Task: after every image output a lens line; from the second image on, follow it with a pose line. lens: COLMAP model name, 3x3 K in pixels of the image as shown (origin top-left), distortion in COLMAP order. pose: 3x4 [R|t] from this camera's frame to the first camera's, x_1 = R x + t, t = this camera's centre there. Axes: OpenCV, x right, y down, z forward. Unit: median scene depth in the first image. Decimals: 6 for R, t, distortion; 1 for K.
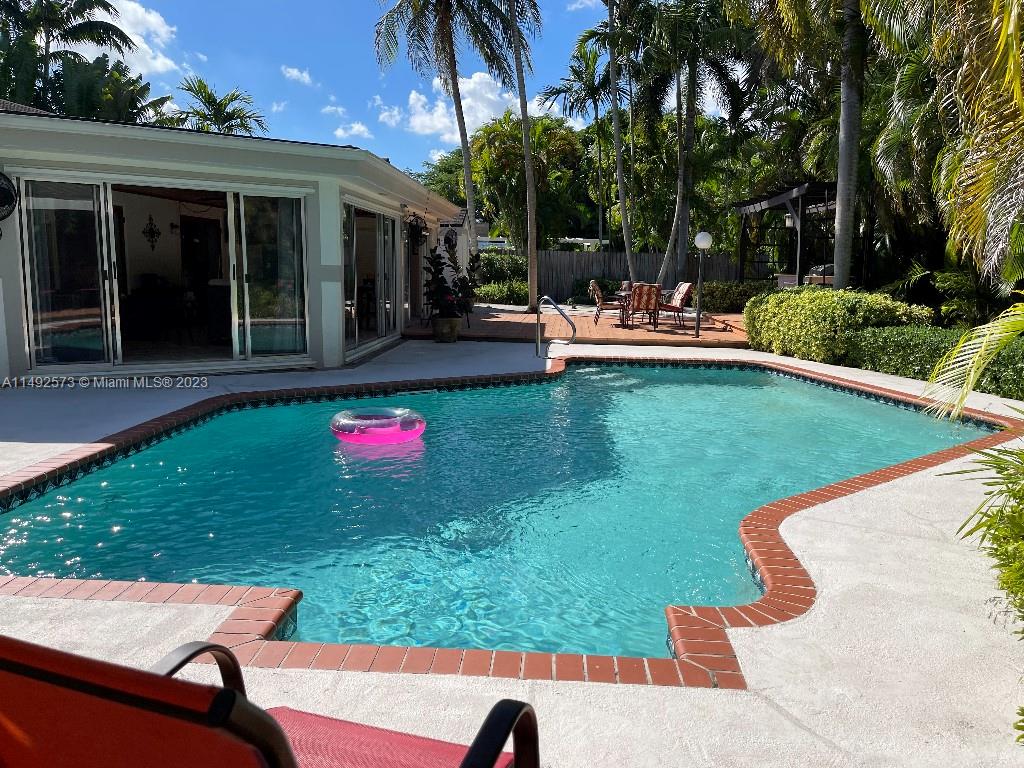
lens RADIAL K [[772.9, 0, 512.0], [0, 772.9, 384.0], [0, 0, 1]] dist [0.040267, 0.001127]
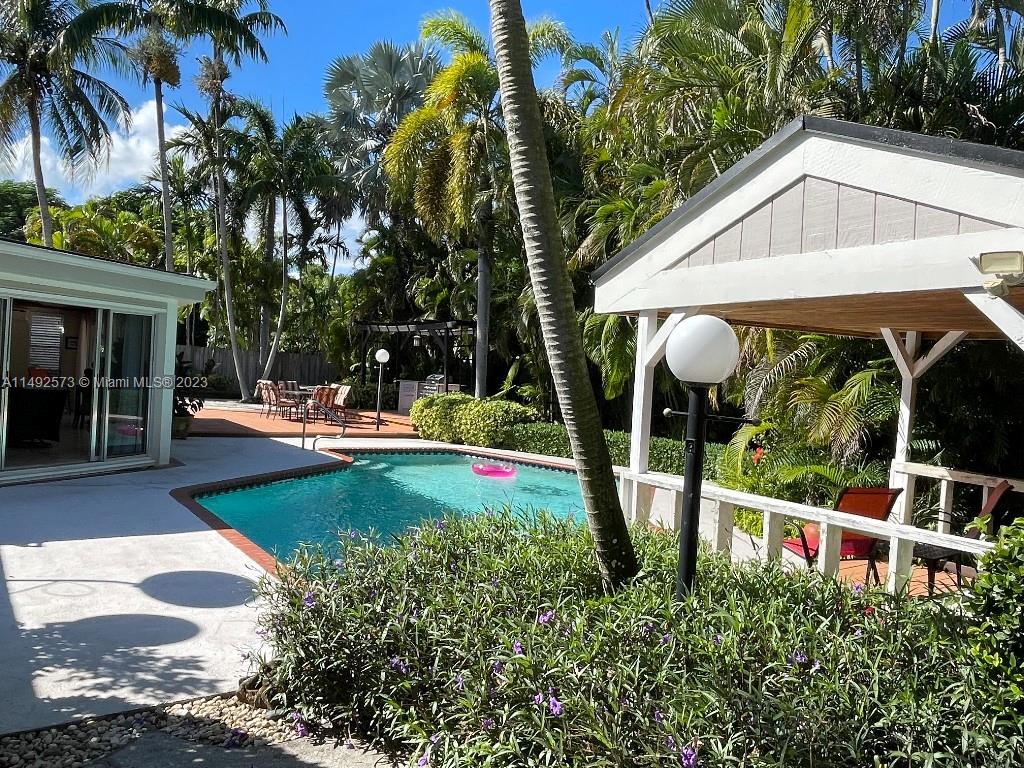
lens RADIAL K [[760.7, 0, 512.0], [0, 760.7, 384.0], [0, 0, 1]] dist [-0.003059, -0.001261]
pose [[0.785453, 0.024045, 0.618455, -0.478841], [0.045798, 0.994248, -0.096820, -0.006065], [-0.617225, 0.104371, 0.779833, -0.167691]]
